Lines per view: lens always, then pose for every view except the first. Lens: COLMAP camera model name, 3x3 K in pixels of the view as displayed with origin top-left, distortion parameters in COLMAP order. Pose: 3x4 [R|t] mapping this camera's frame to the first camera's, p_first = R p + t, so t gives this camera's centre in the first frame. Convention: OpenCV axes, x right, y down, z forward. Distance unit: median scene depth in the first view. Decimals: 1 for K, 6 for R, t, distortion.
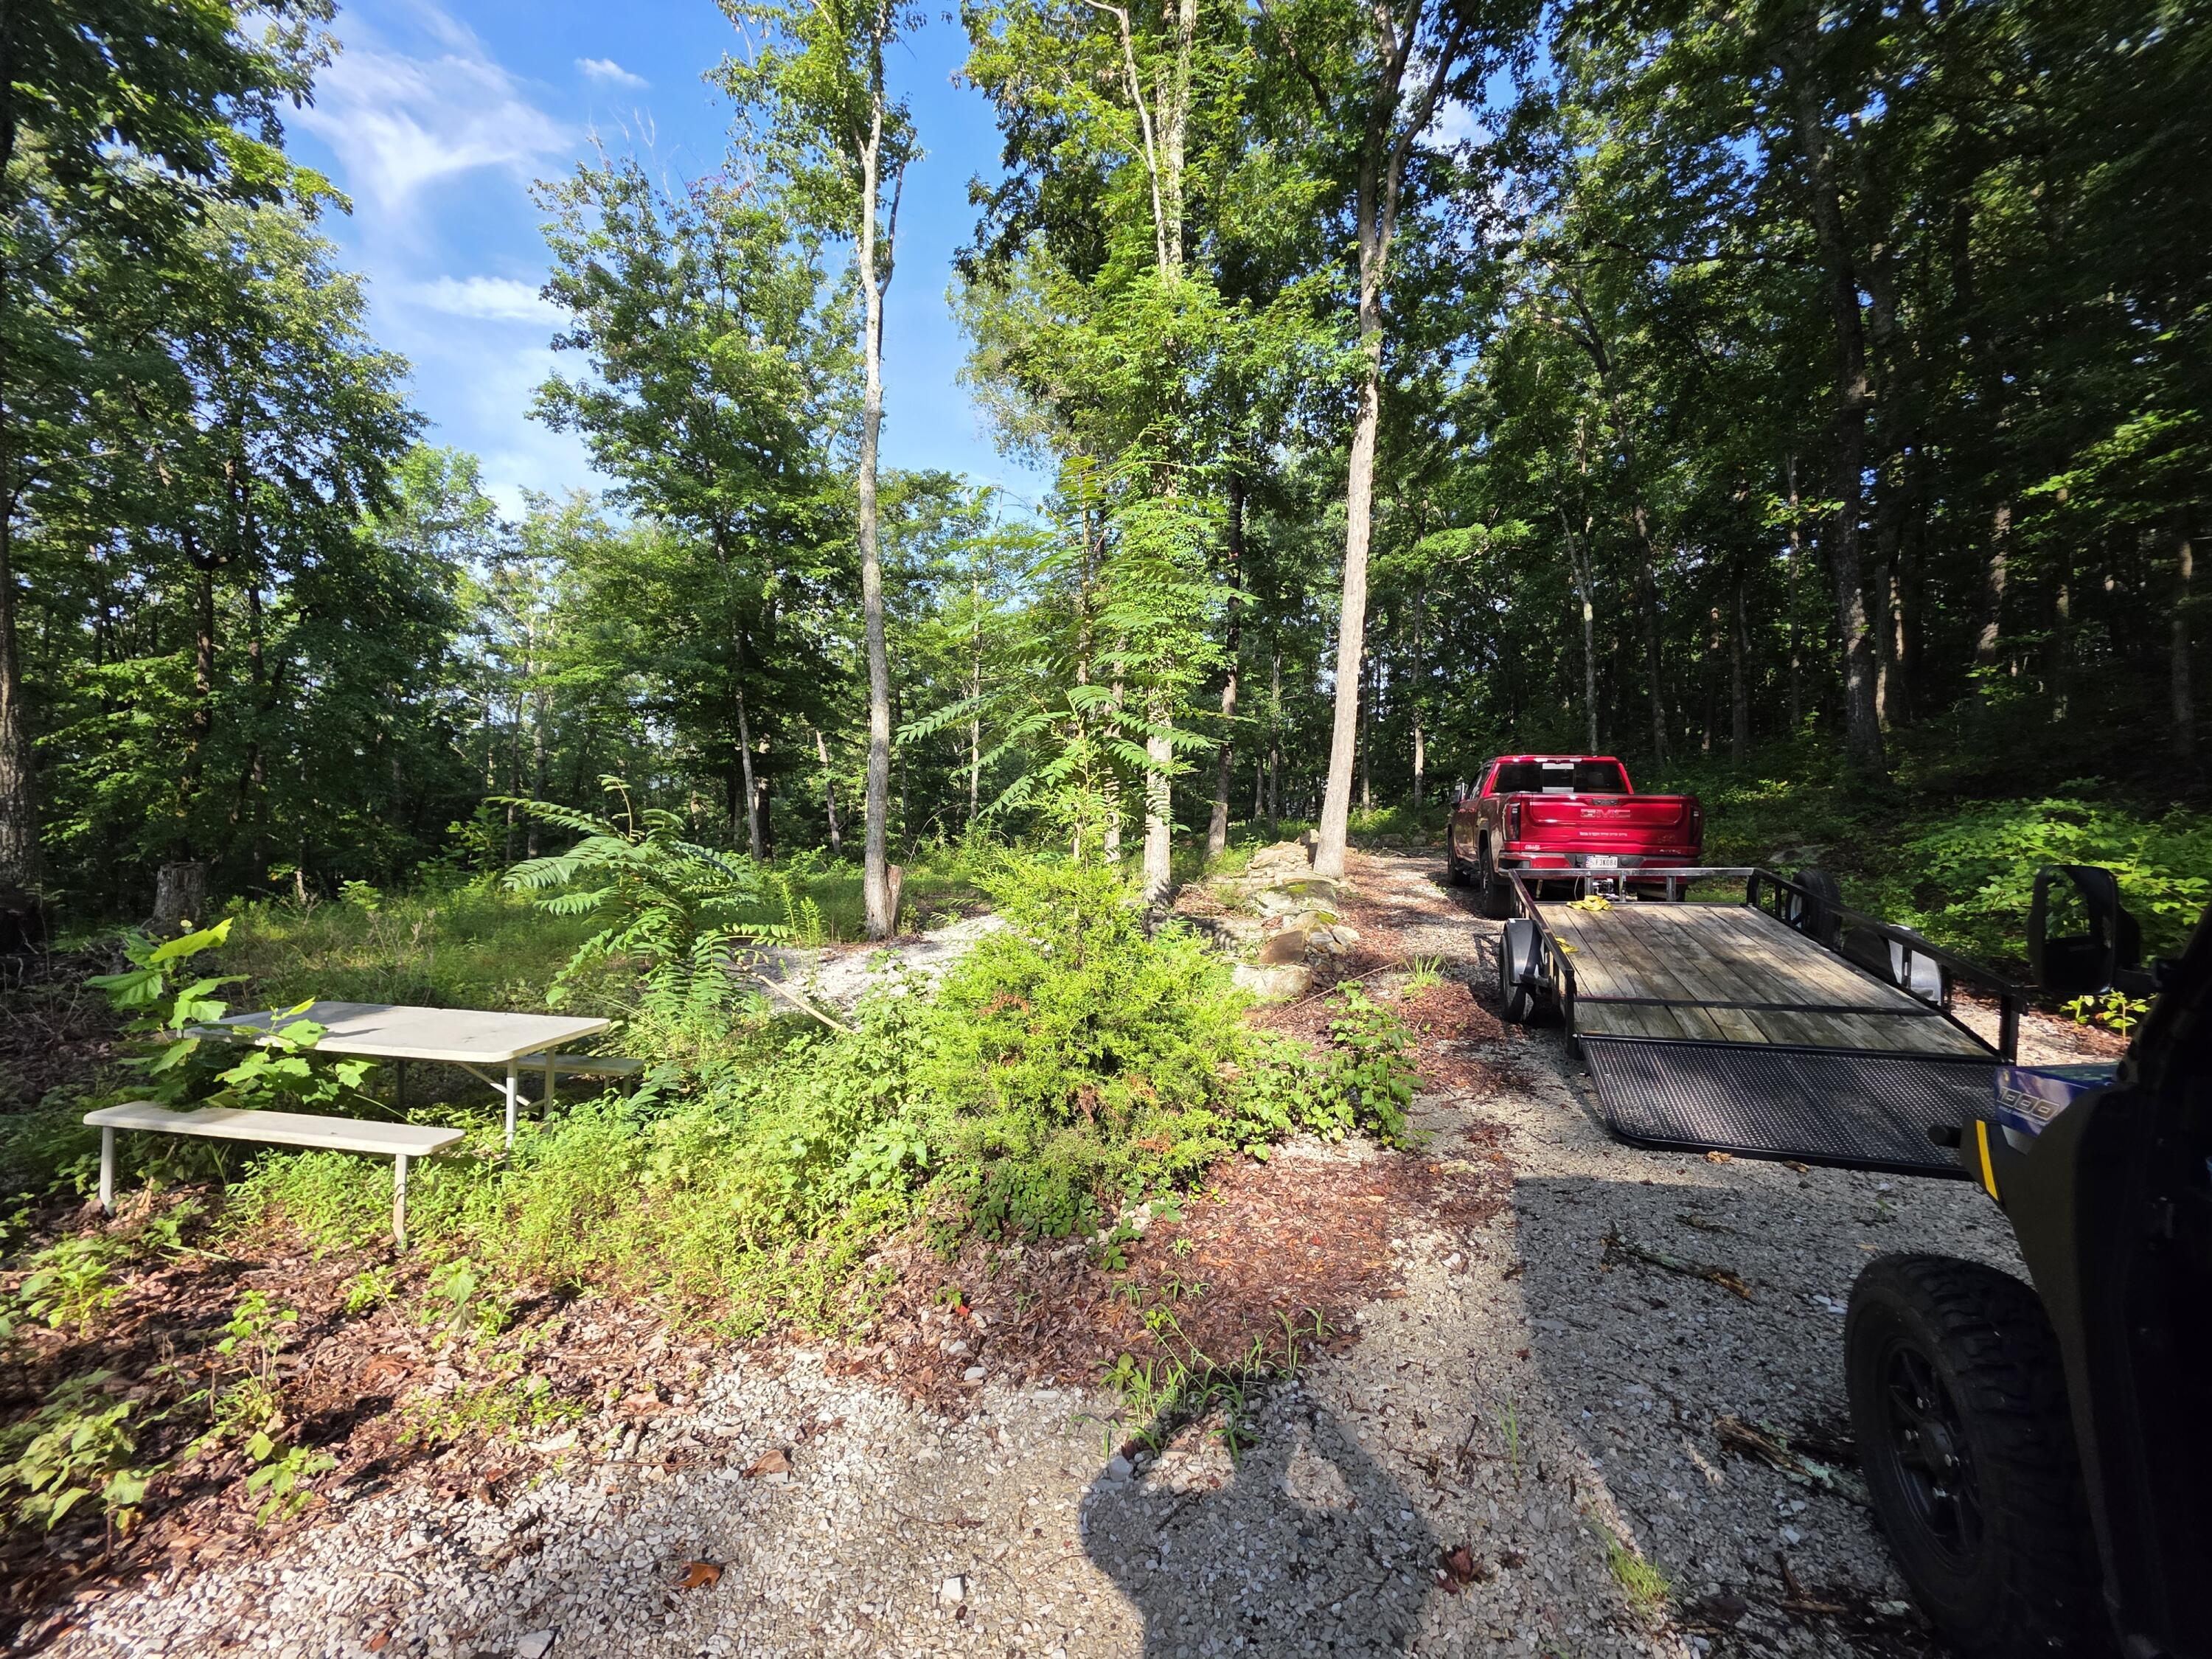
lens RADIAL K [[883.0, 0, 1104.8], [0, 883.0, 835.9], [0, 0, 1]] dist [0.001602, 0.000337]
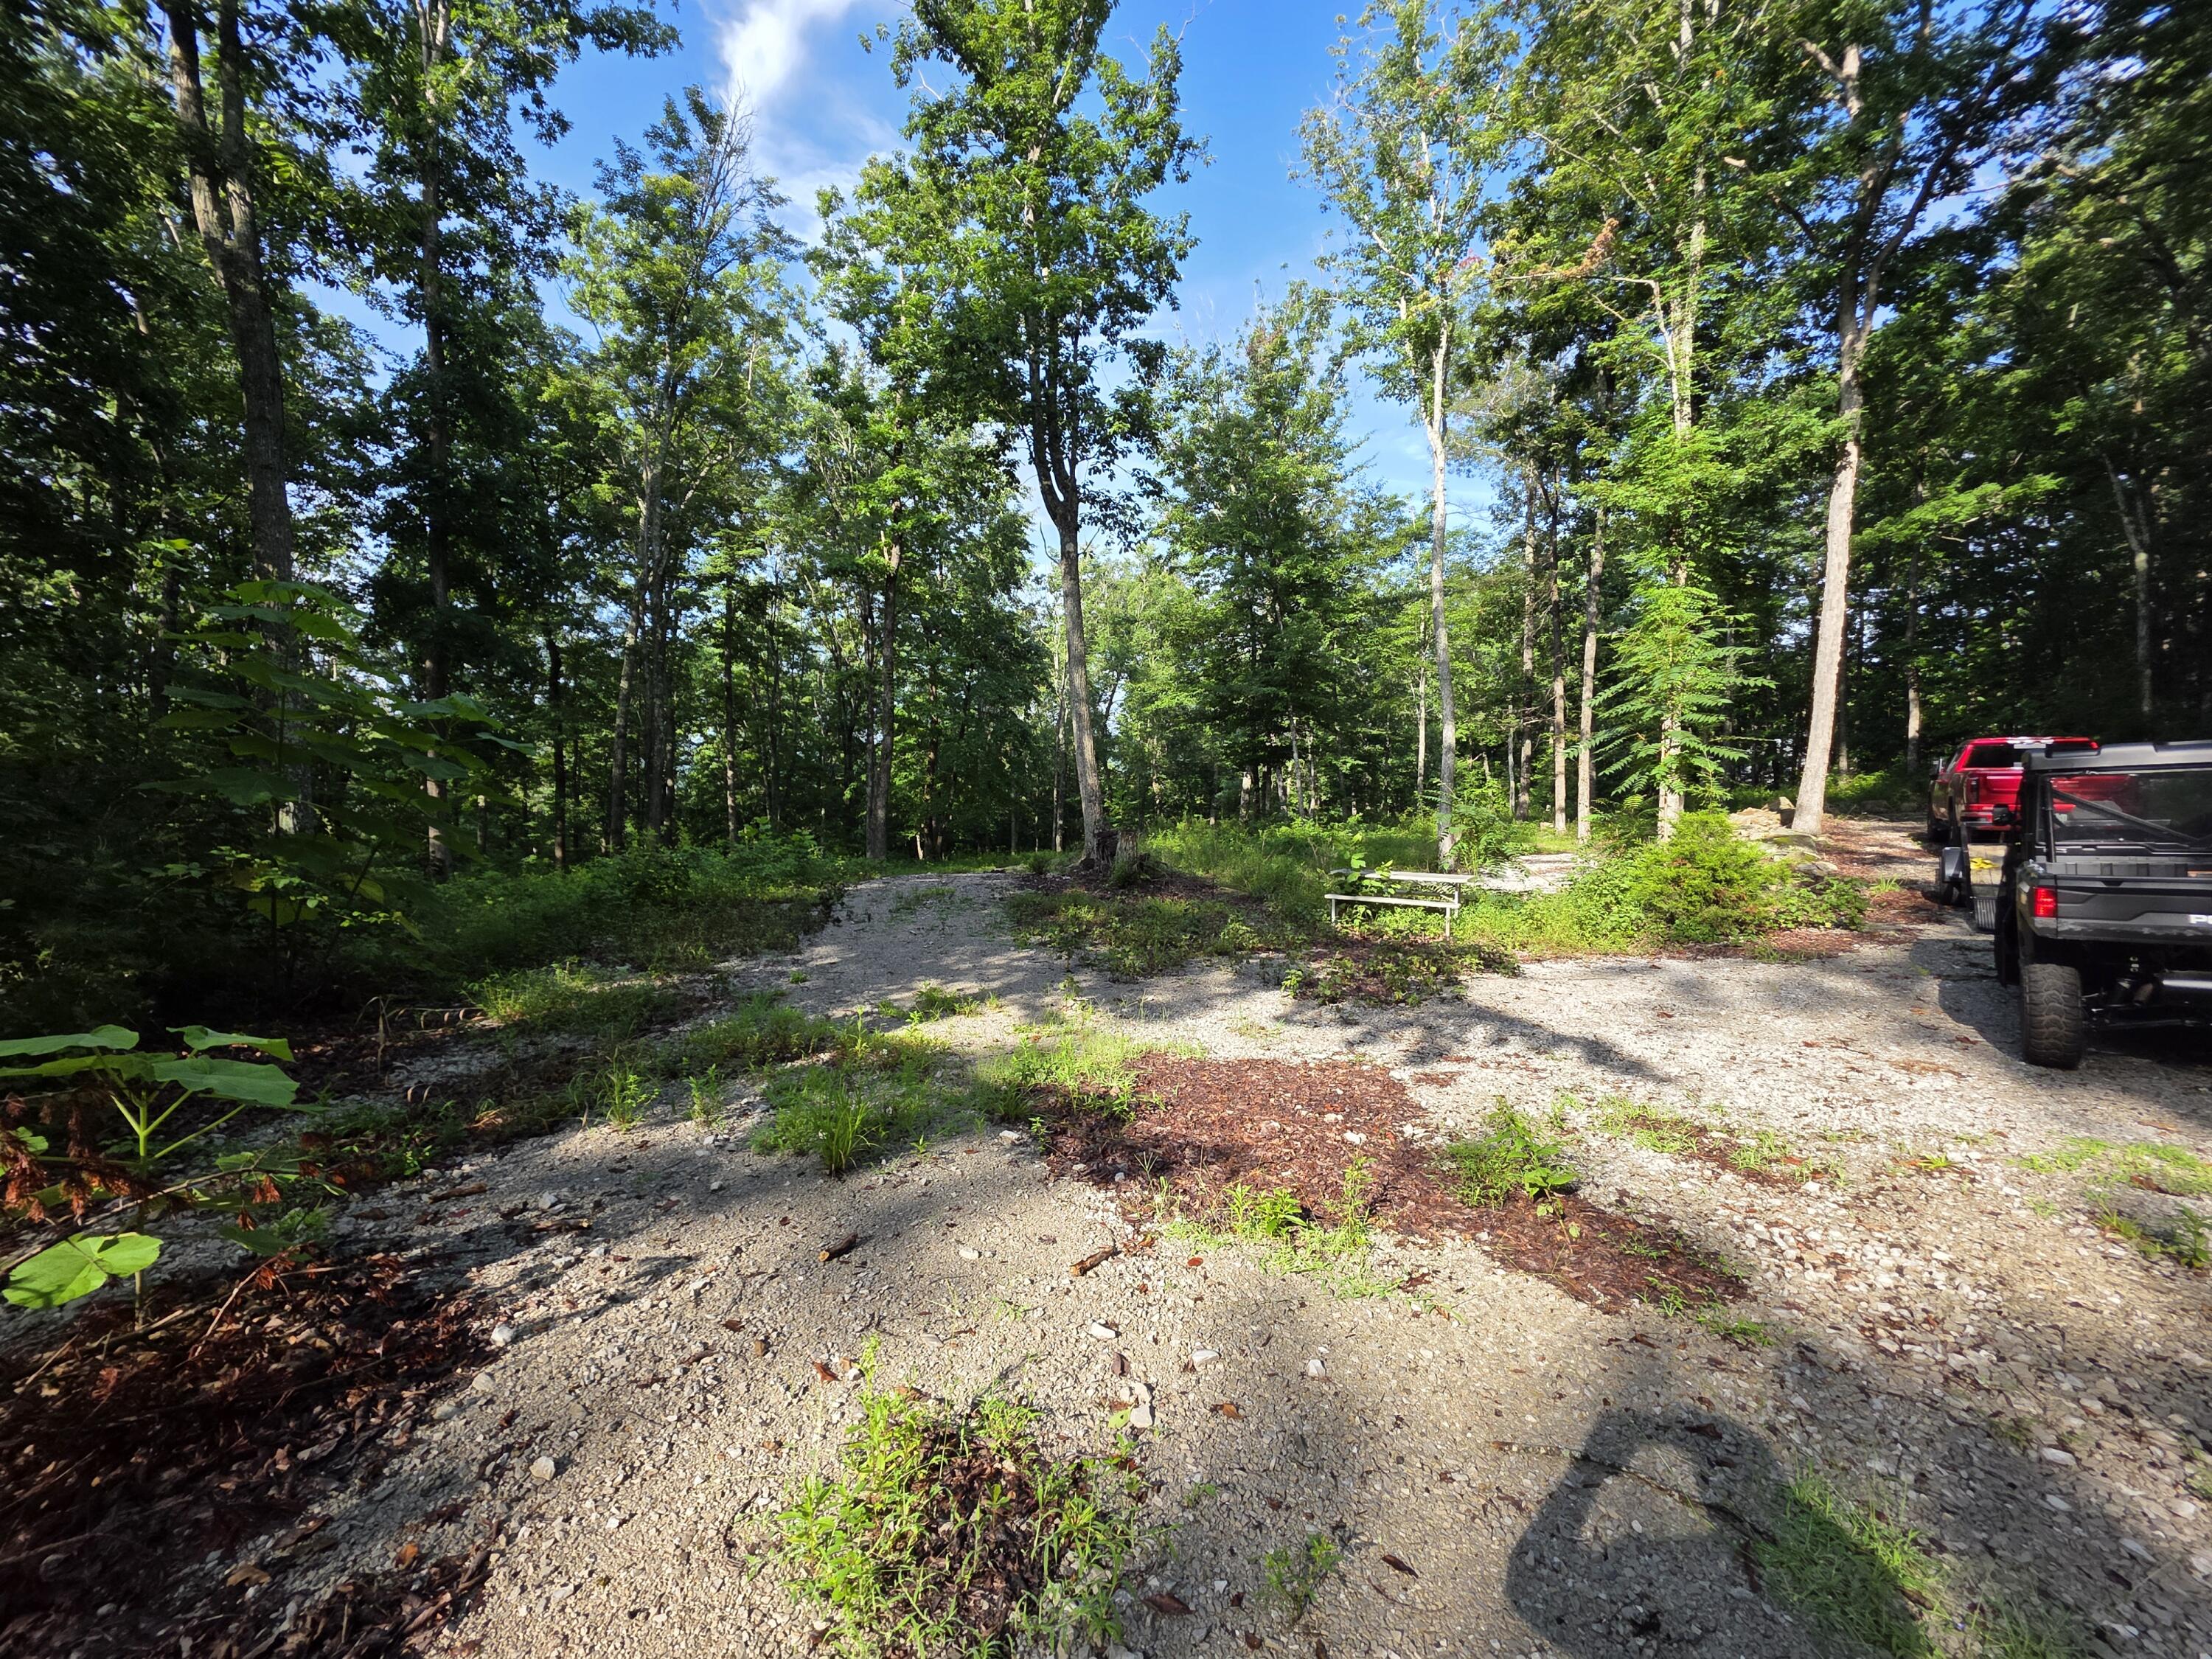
lens RADIAL K [[883.0, 0, 1108.3], [0, 883.0, 825.0], [0, 0, 1]] dist [0.001602, 0.000337]
pose [[0.918640, -0.001533, -0.395092, -0.136872], [0.008752, 0.999826, 0.016469, 0.002308], [0.394998, -0.018587, 0.918494, -0.462551]]
